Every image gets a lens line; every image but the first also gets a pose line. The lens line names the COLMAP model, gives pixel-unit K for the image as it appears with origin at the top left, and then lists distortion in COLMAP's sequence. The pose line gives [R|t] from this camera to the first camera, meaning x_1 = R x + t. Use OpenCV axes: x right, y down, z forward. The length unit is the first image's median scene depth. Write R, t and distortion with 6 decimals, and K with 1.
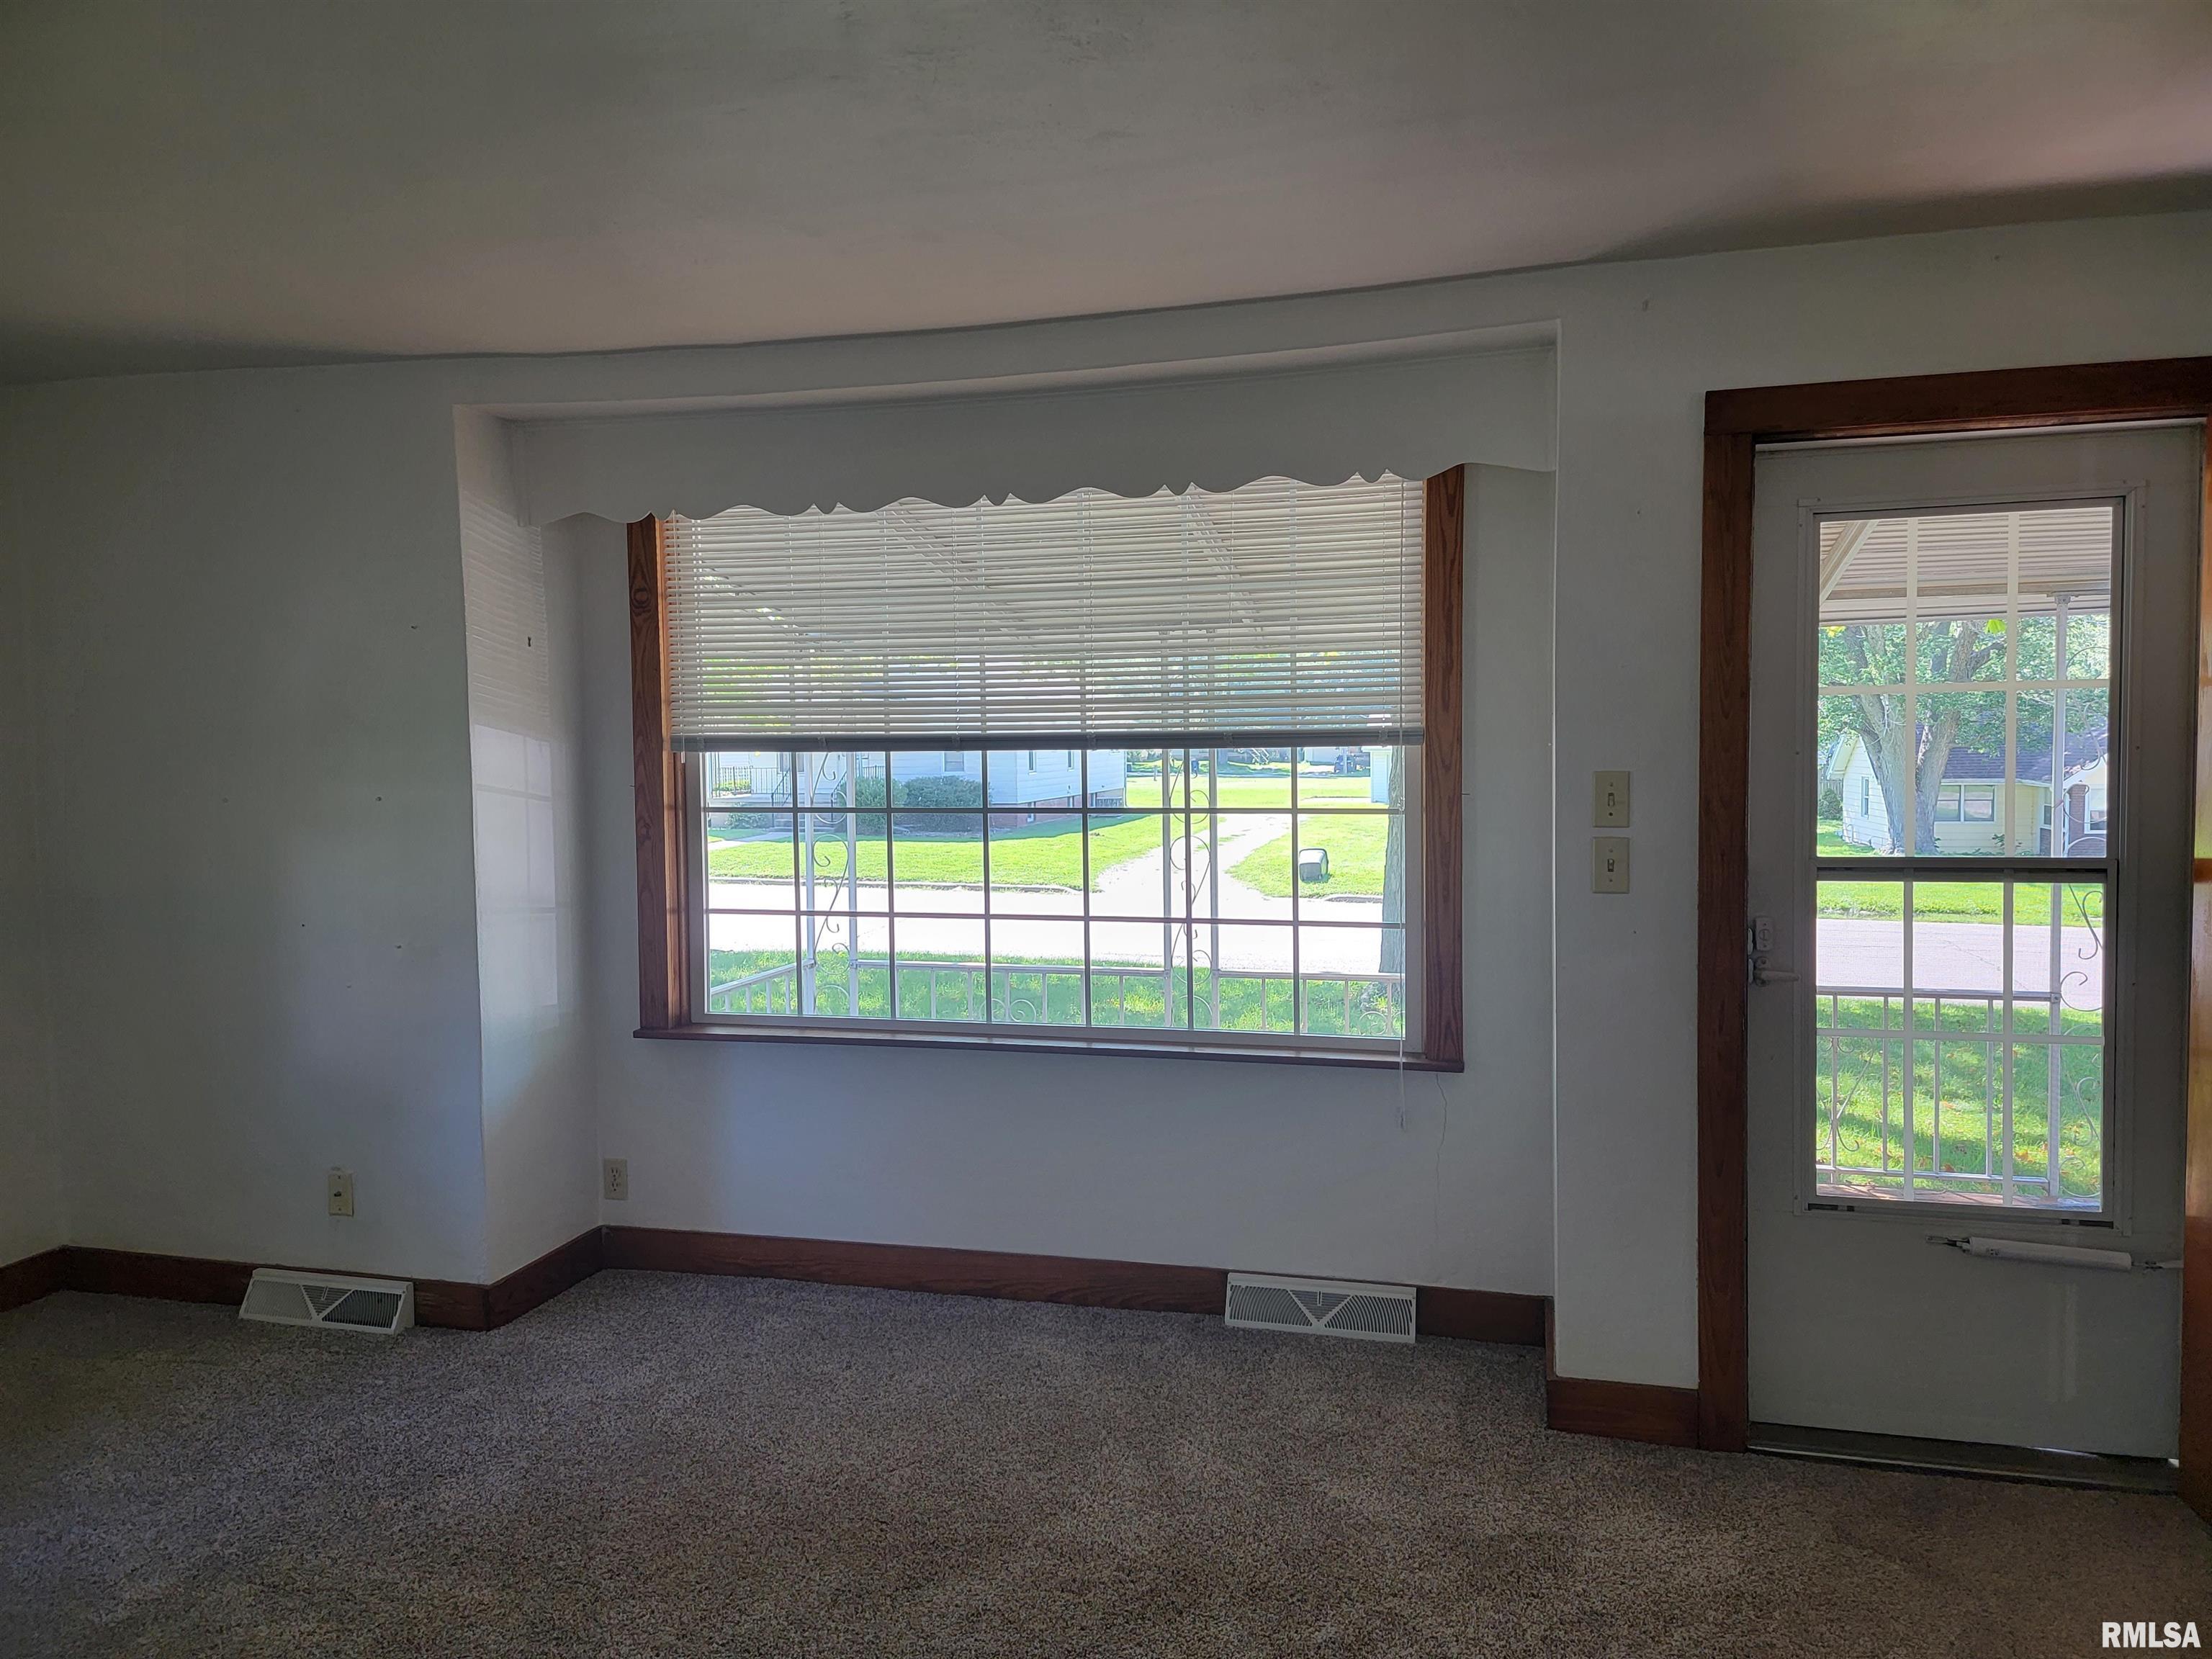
lens RADIAL K [[1505.2, 0, 1111.2], [0, 1505.2, 819.3], [0, 0, 1]] dist [0.067677, -0.006207]
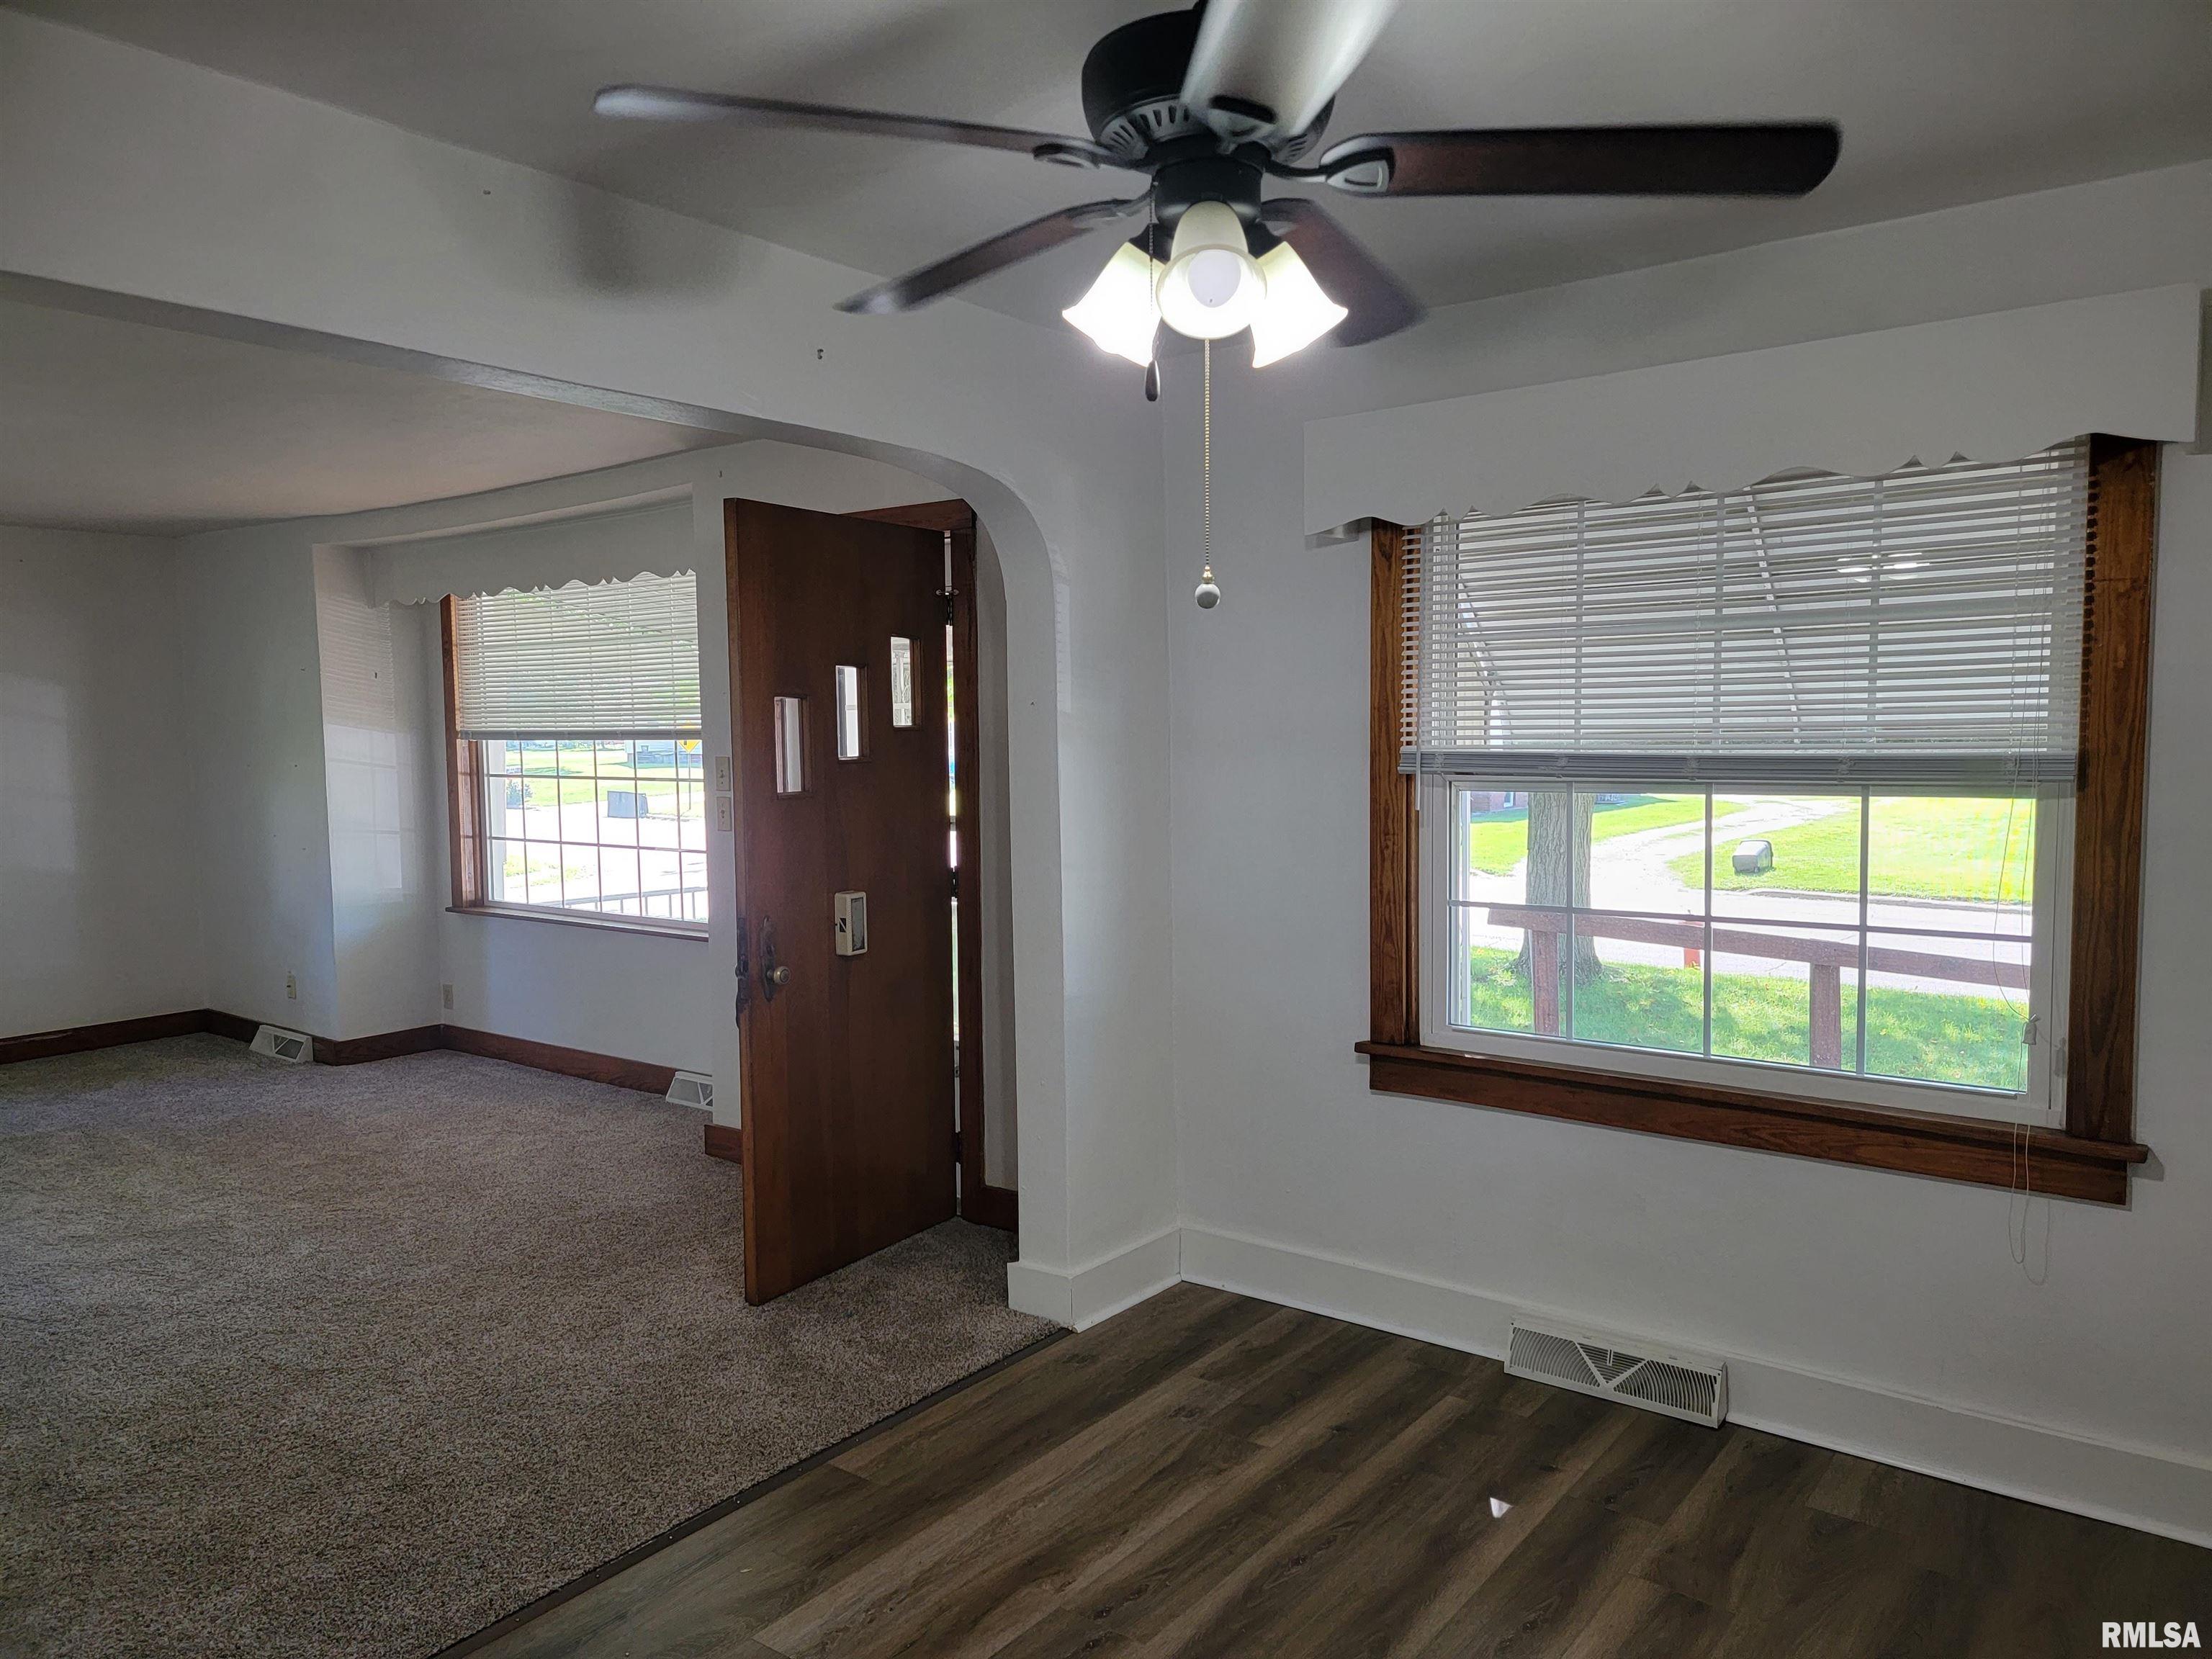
lens RADIAL K [[1505.2, 0, 1096.9], [0, 1505.2, 836.2], [0, 0, 1]] dist [0.067677, -0.006207]
pose [[0.920022, 0.028688, -0.390816, 1.050885], [-0.020197, 0.999463, 0.025819, 0.003835], [0.391347, -0.015861, 0.920107, -0.273146]]
